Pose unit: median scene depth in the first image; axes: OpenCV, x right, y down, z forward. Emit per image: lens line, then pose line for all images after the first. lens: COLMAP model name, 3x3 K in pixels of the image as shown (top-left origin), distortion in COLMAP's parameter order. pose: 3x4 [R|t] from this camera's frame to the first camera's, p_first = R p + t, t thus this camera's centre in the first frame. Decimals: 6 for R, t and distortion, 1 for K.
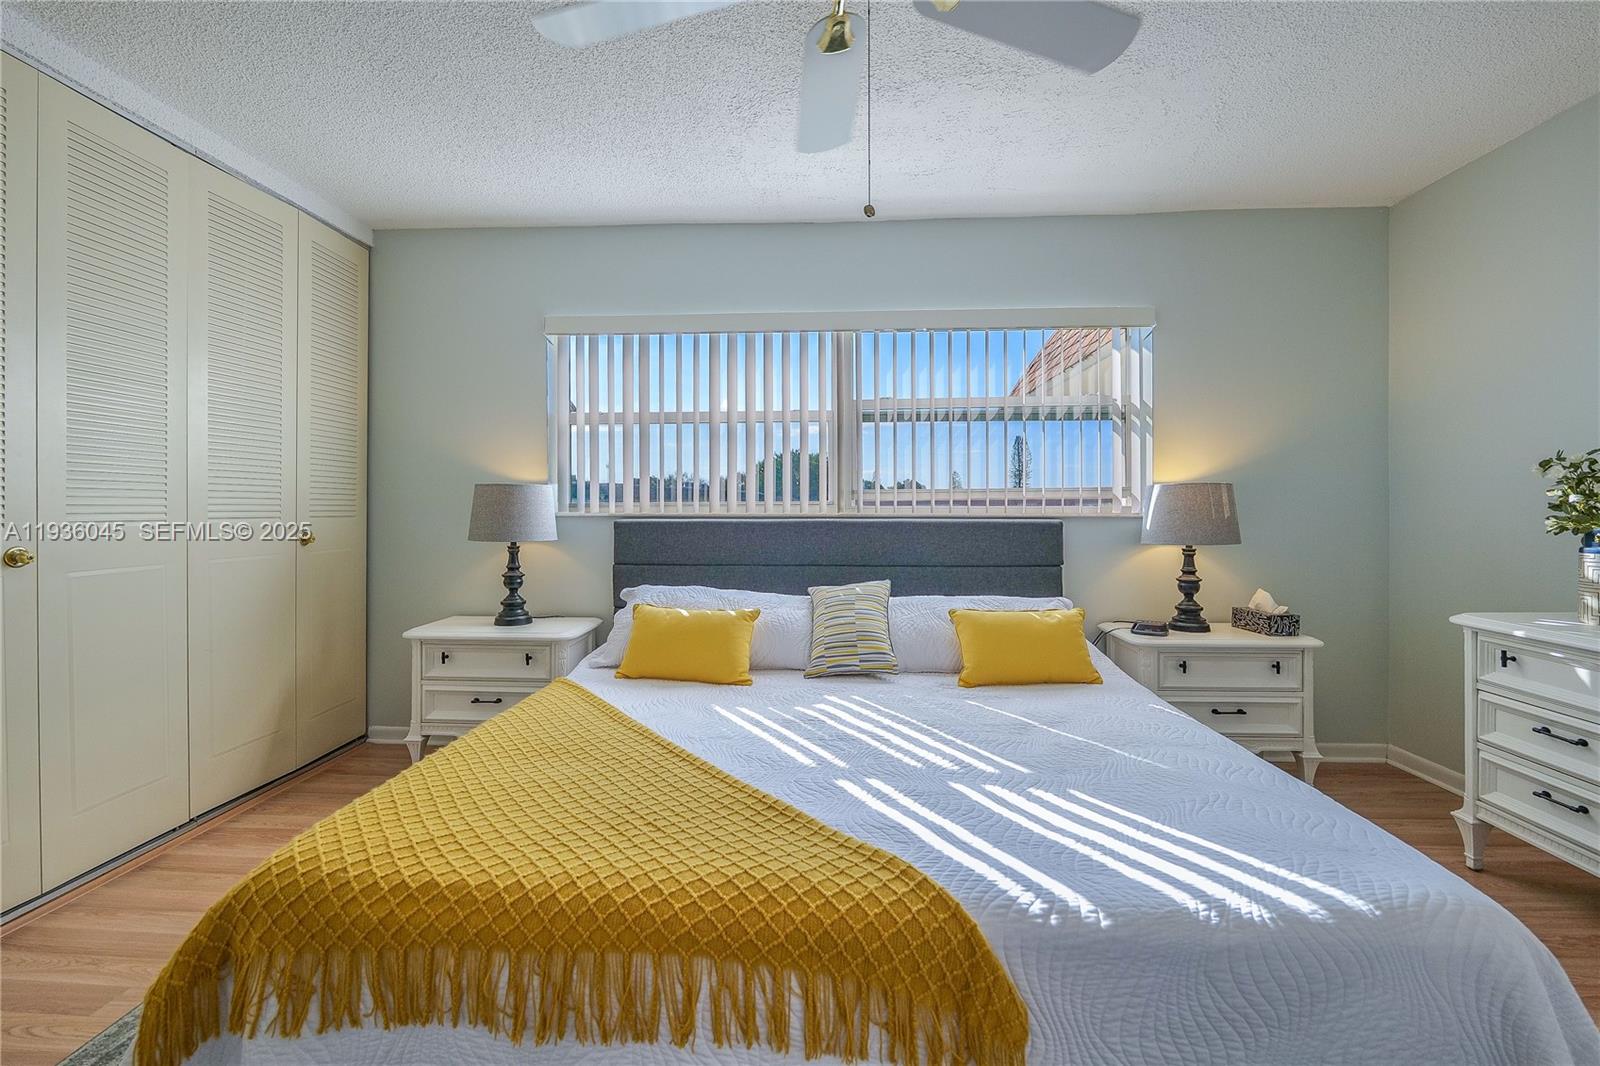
lens RADIAL K [[693.0, 0, 806.4], [0, 693.0, 501.3], [0, 0, 1]] dist [-0.014798, 0.001400]
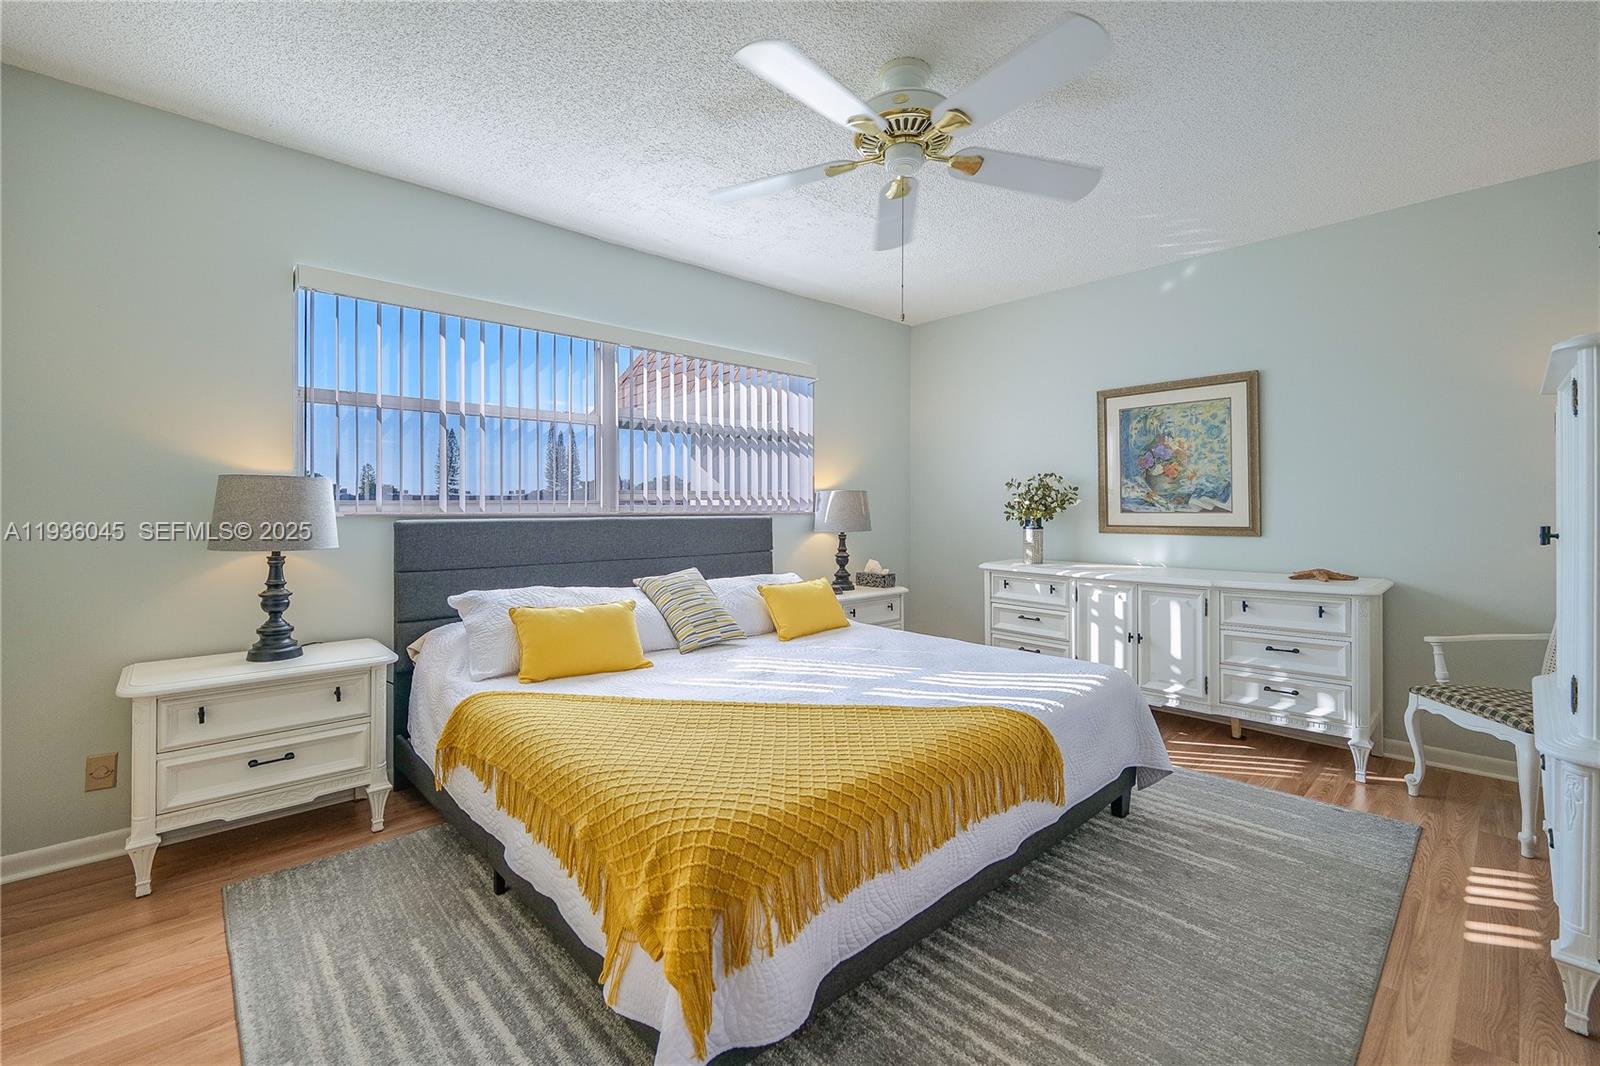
lens RADIAL K [[693.0, 0, 790.4], [0, 693.0, 500.8], [0, 0, 1]] dist [-0.014798, 0.001400]
pose [[0.688970, 0.006485, 0.724761, -0.605463], [-0.008522, 0.999963, -0.000847, -0.002211], [-0.724740, -0.005593, 0.689000, 0.055101]]
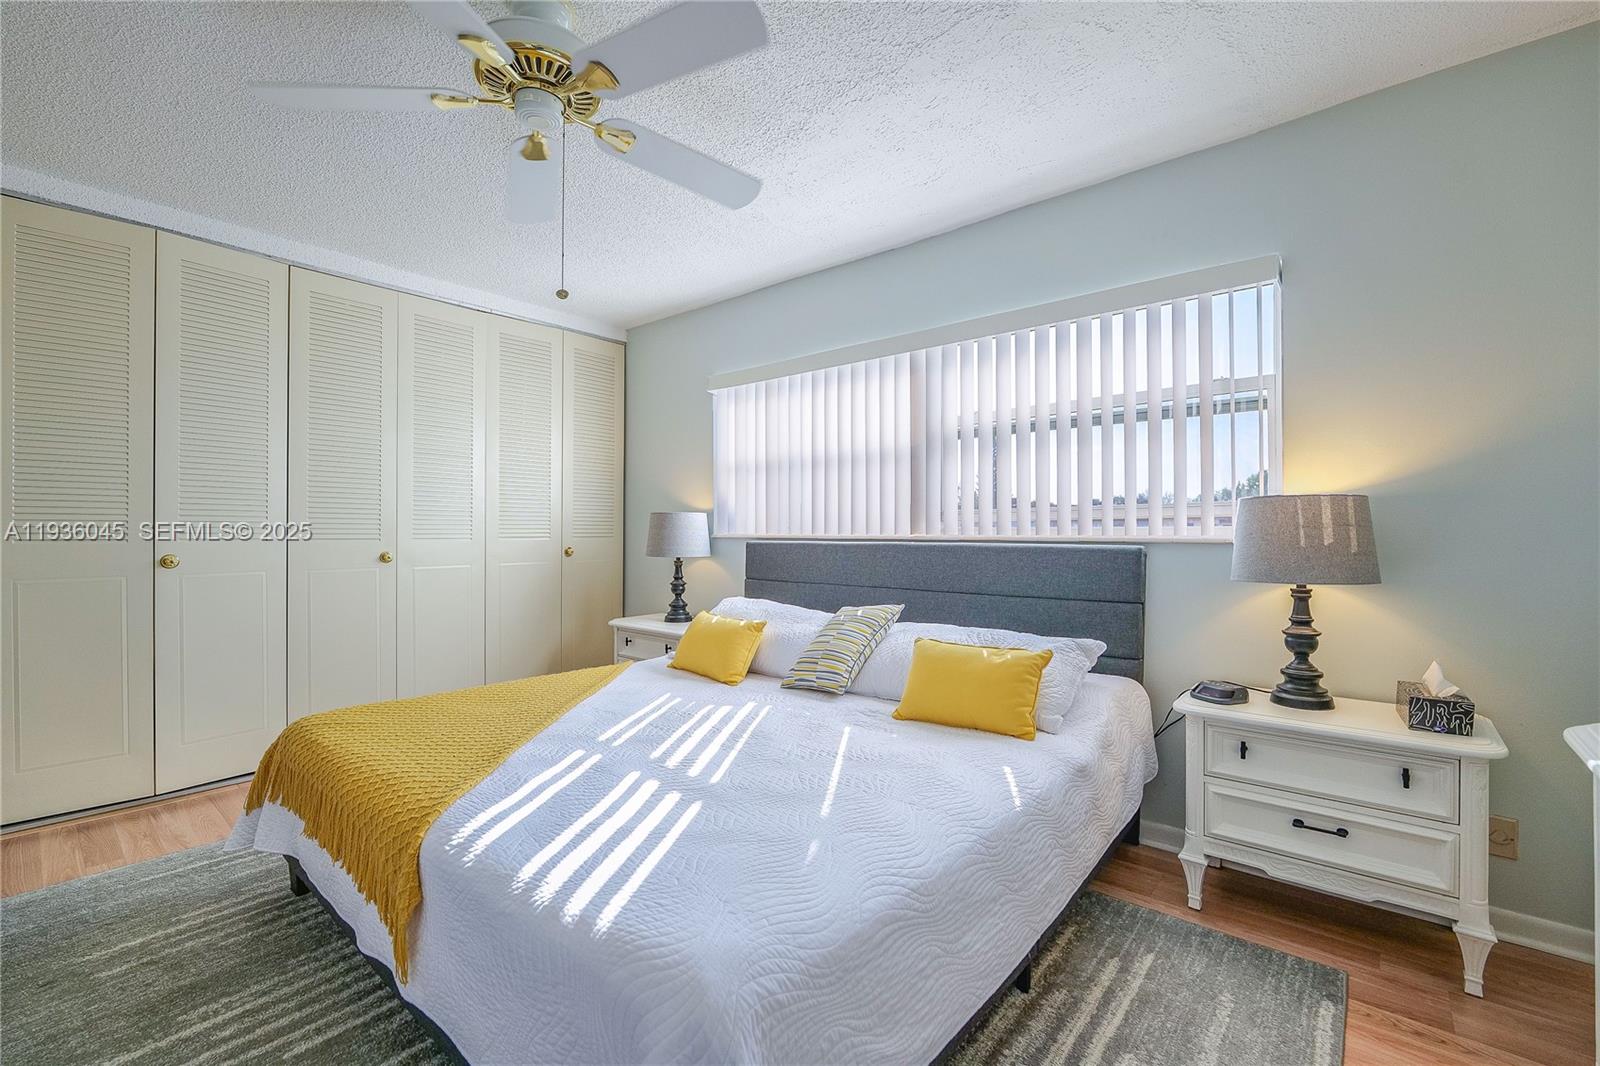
lens RADIAL K [[693.0, 0, 802.8], [0, 693.0, 528.8], [0, 0, 1]] dist [-0.014798, 0.001400]
pose [[0.790197, -0.002323, -0.612848, 0.581476], [0.005195, 0.999982, 0.002908, 0.002913], [0.612831, -0.005482, 0.790195, 0.136108]]
